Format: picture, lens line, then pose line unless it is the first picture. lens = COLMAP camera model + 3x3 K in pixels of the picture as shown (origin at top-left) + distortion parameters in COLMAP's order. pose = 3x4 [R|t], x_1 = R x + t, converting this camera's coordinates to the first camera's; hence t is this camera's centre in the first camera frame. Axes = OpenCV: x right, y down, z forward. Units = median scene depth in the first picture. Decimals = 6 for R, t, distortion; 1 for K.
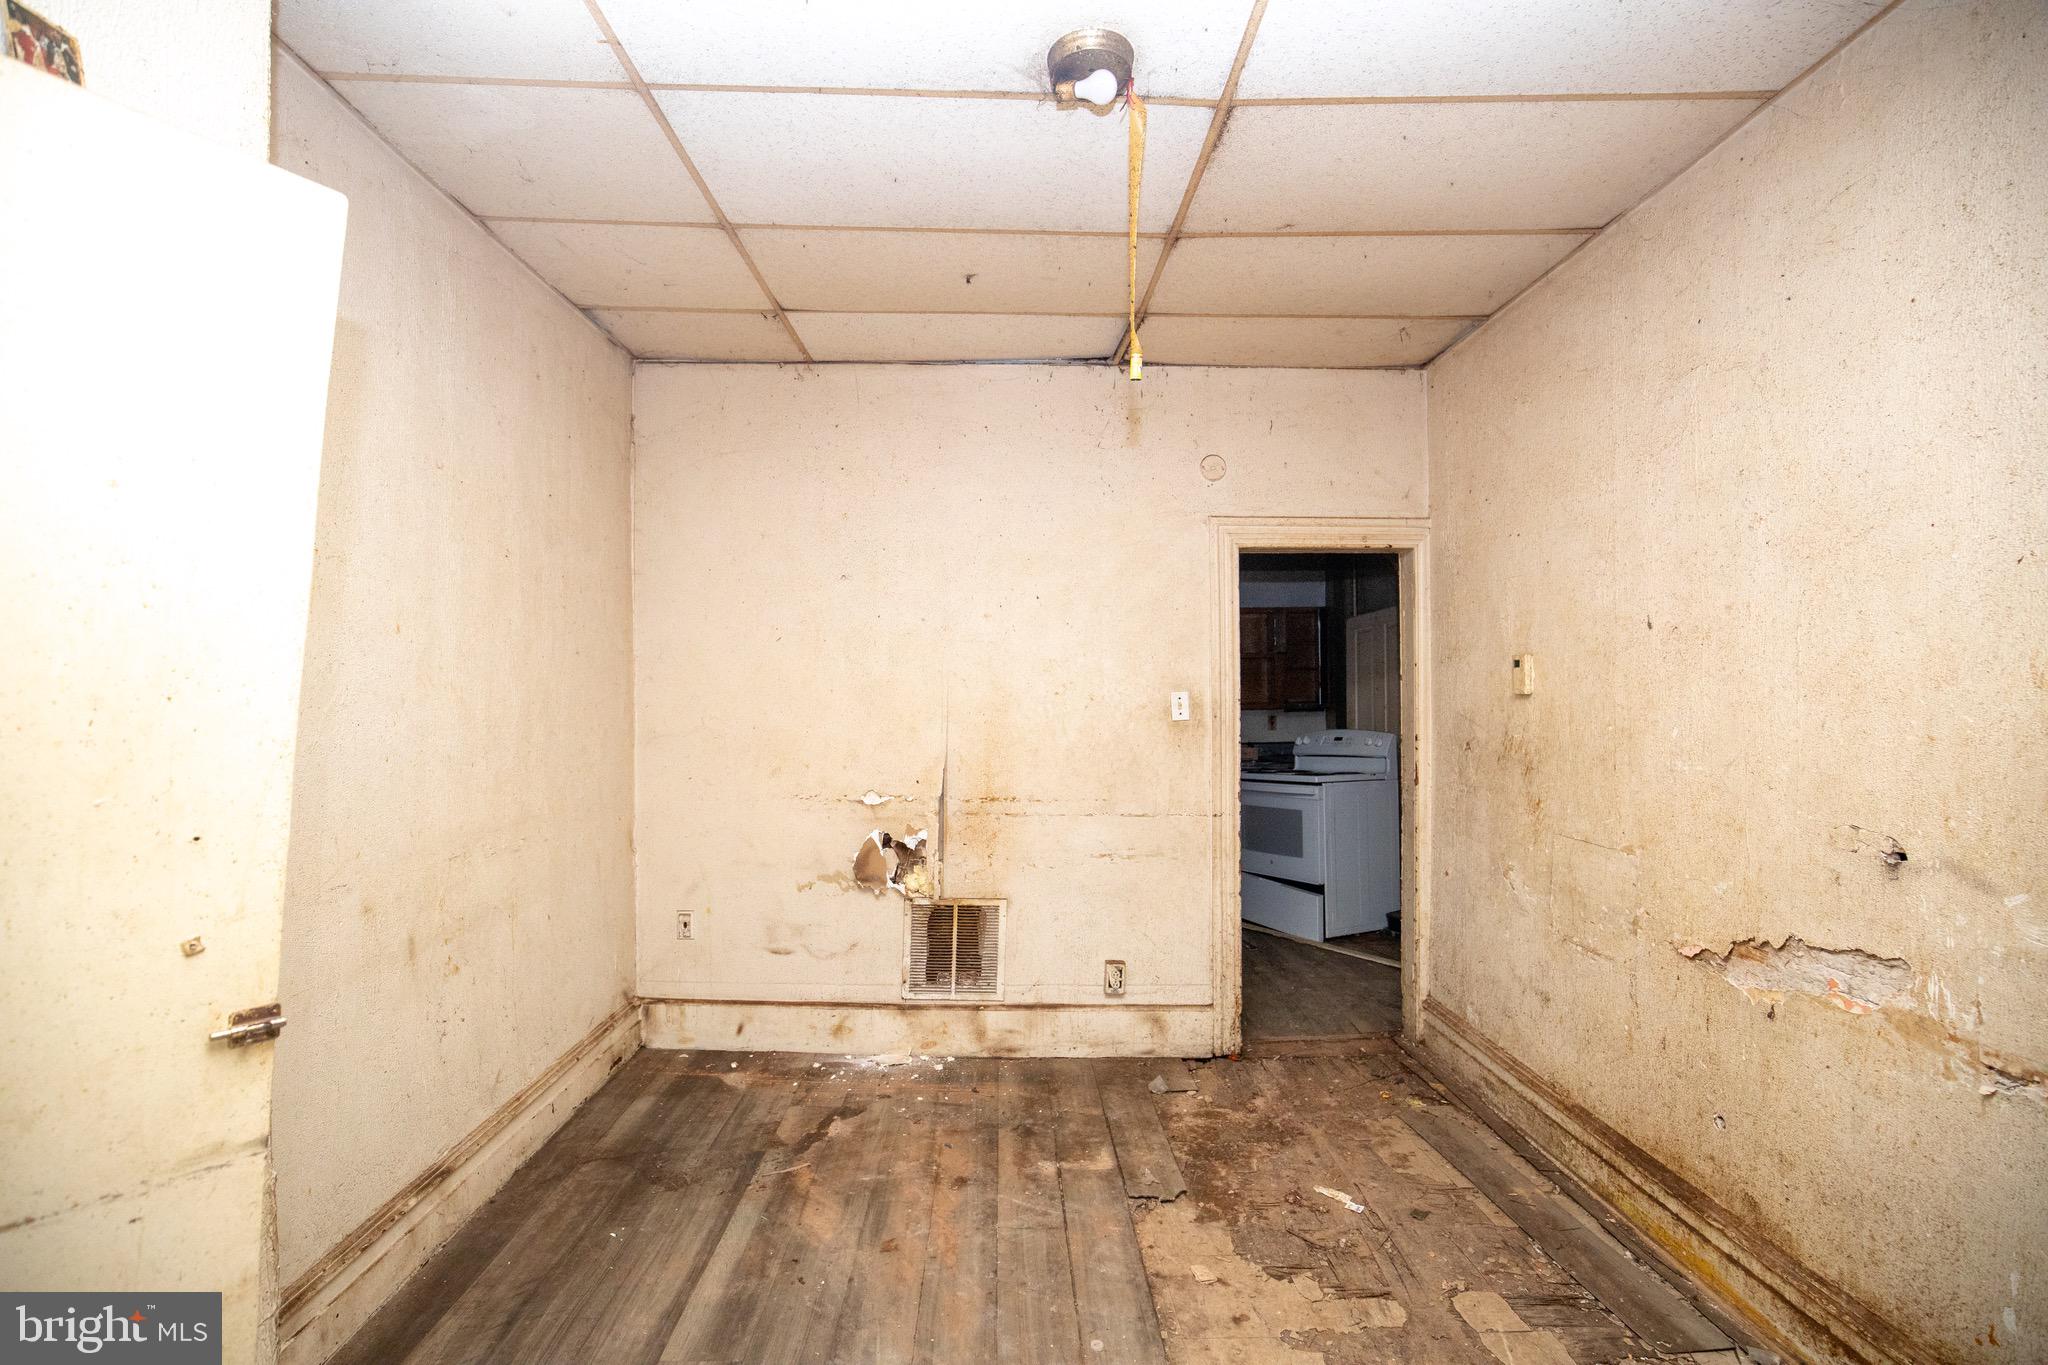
lens RADIAL K [[931.8, 0, 1012.4], [0, 931.8, 685.5], [0, 0, 1]] dist [-0.041081, 0.009033]
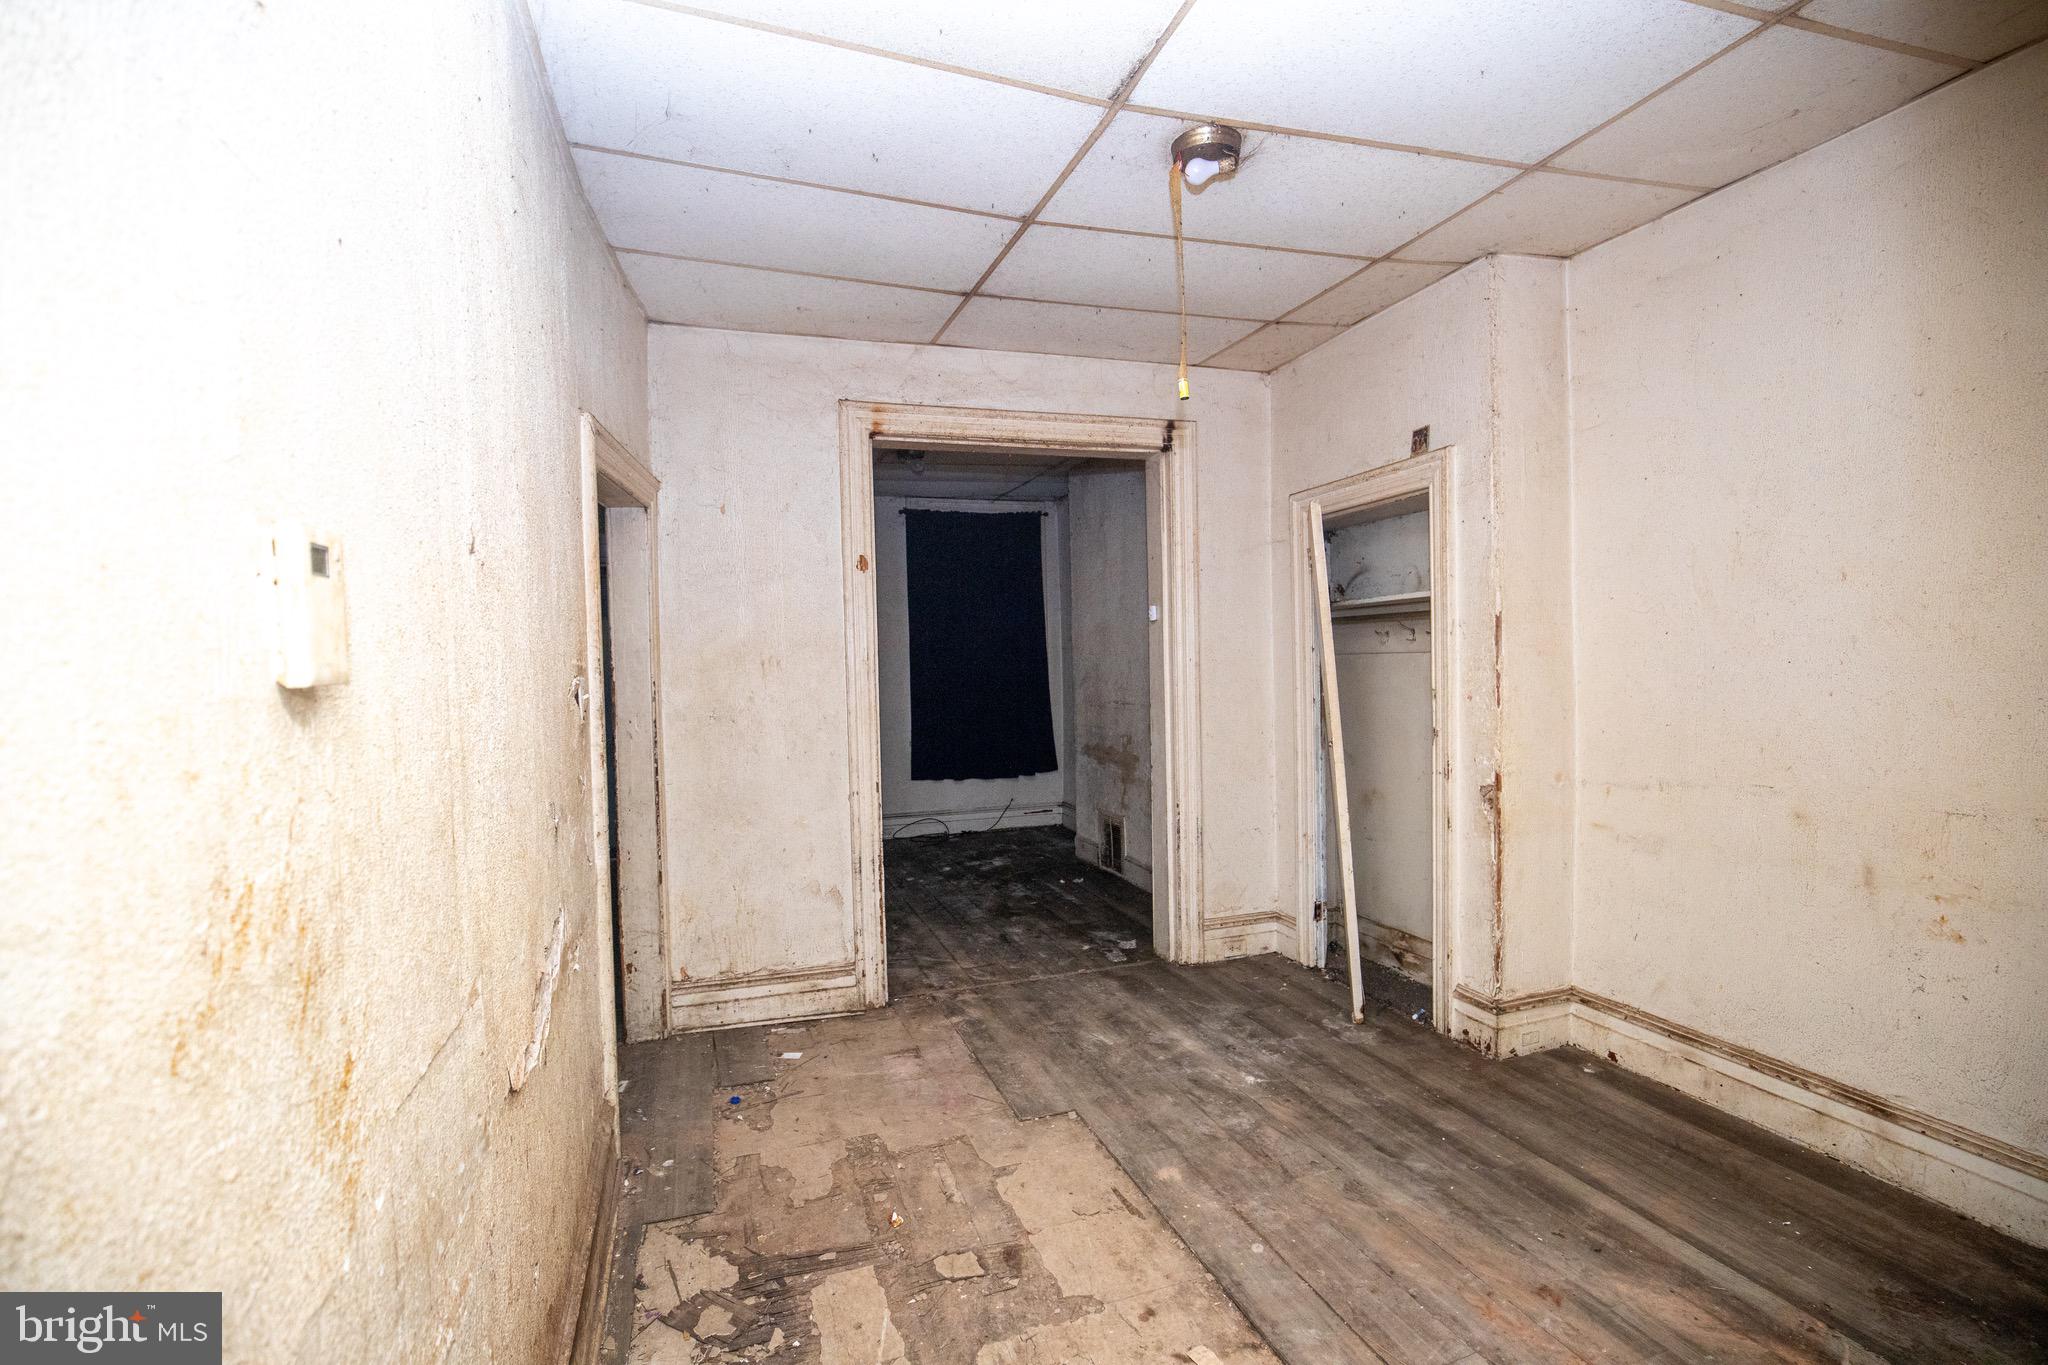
lens RADIAL K [[930.0, 0, 1013.1], [0, 930.0, 686.0], [0, 0, 1]] dist [-0.039229, 0.007225]
pose [[-0.953708, 0.035814, -0.298596, 0.490279], [0.029501, 0.999236, 0.025626, 0.009756], [0.299285, 0.015630, -0.954036, 1.414854]]
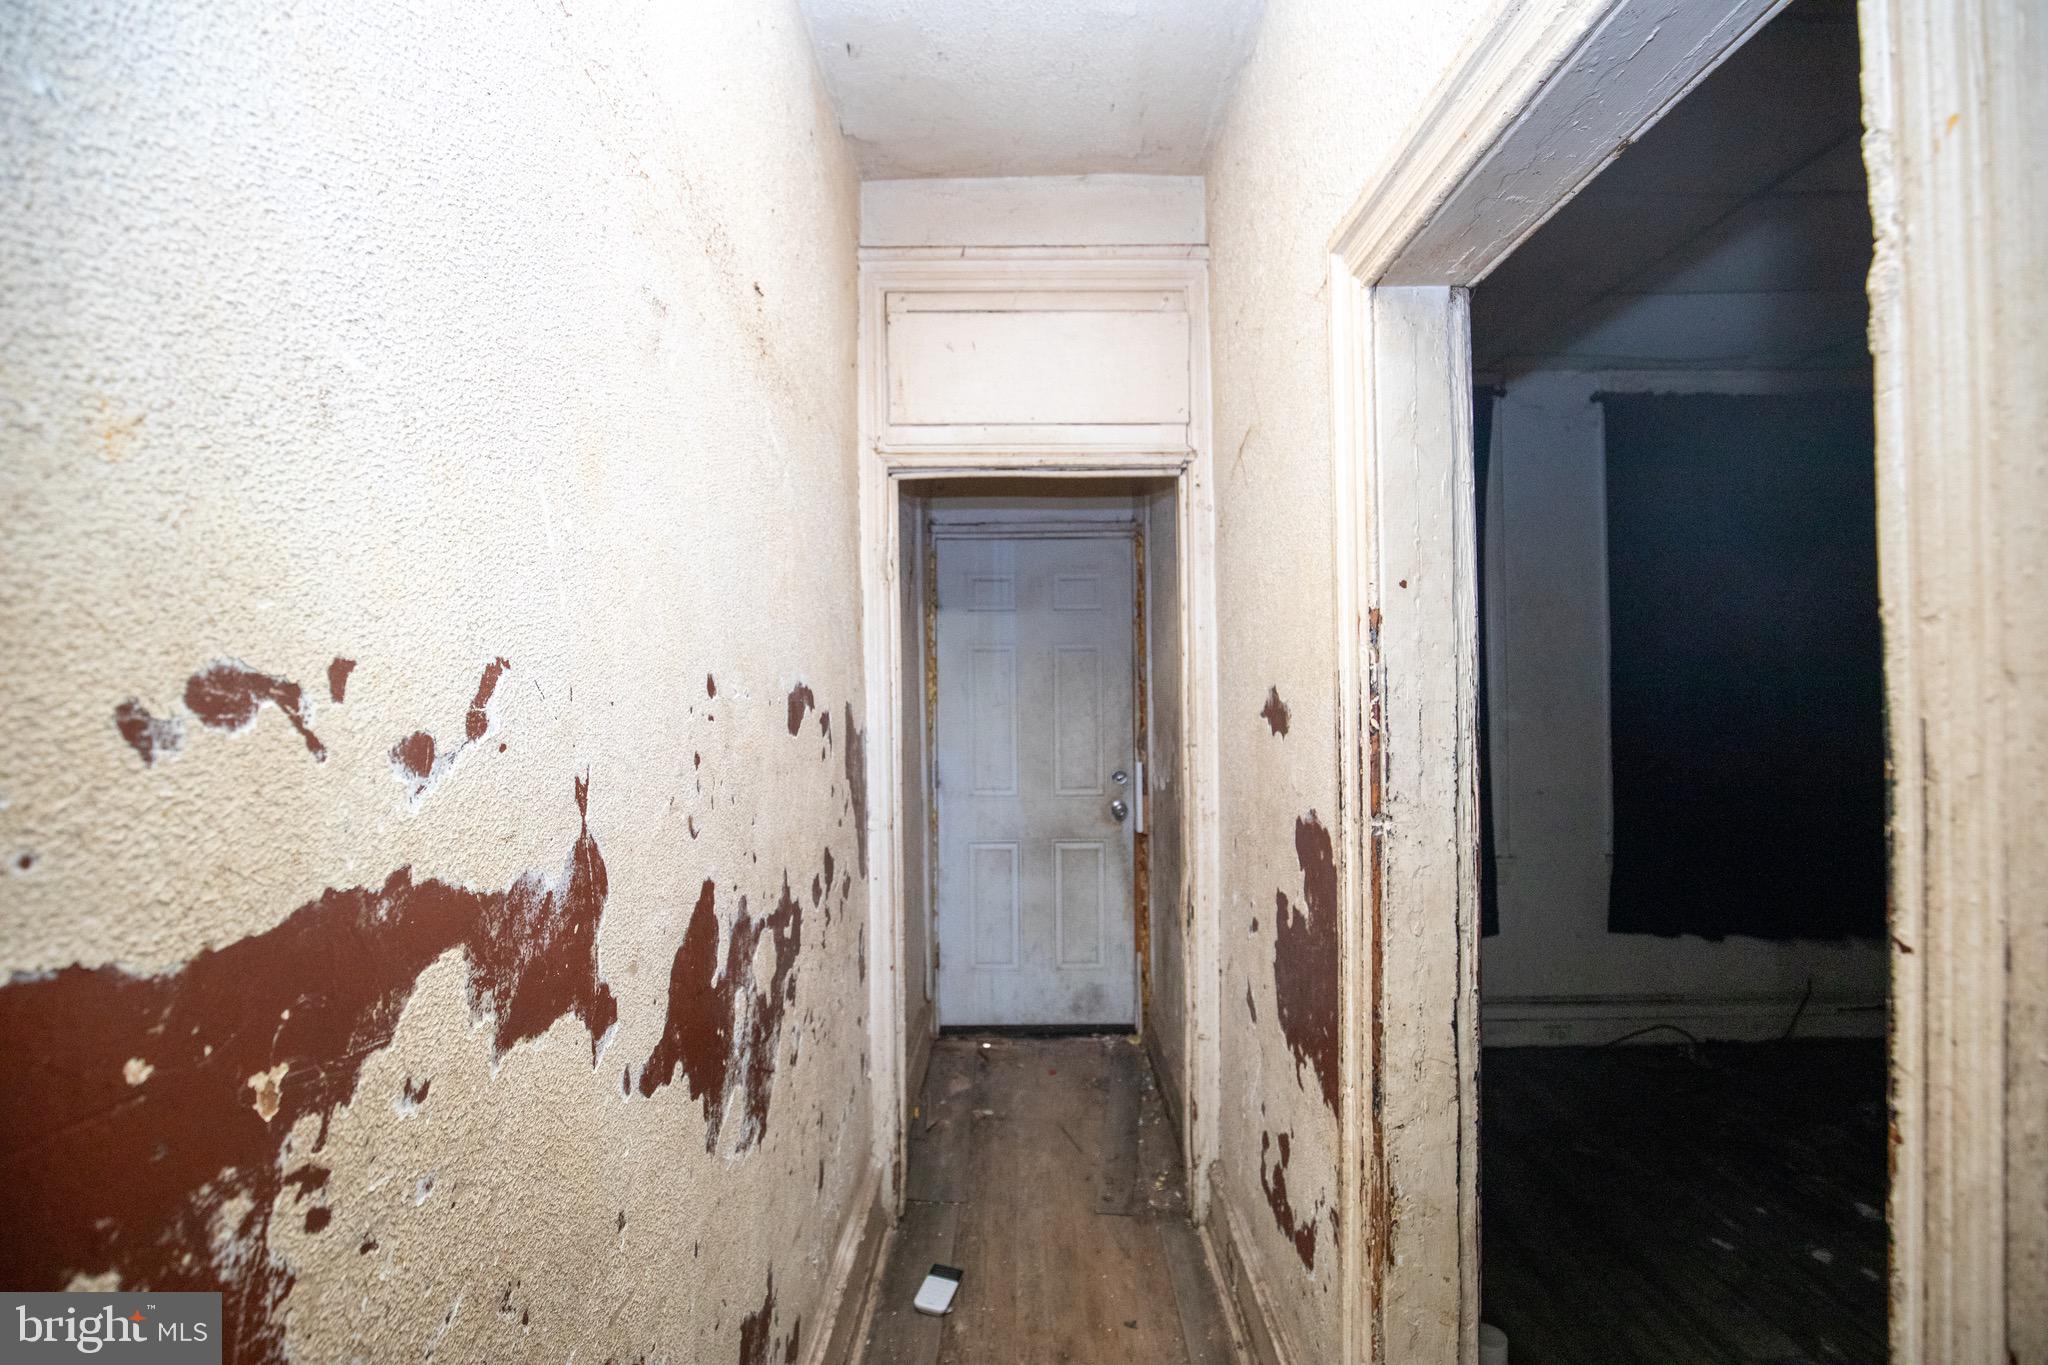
lens RADIAL K [[930.0, 0, 1013.1], [0, 930.0, 686.0], [0, 0, 1]] dist [-0.039229, 0.007225]
pose [[-0.999876, 0.012878, 0.009106, 0.832603], [0.012750, 0.999821, -0.013984, -0.003626], [-0.009284, -0.013866, -0.999861, 0.074516]]
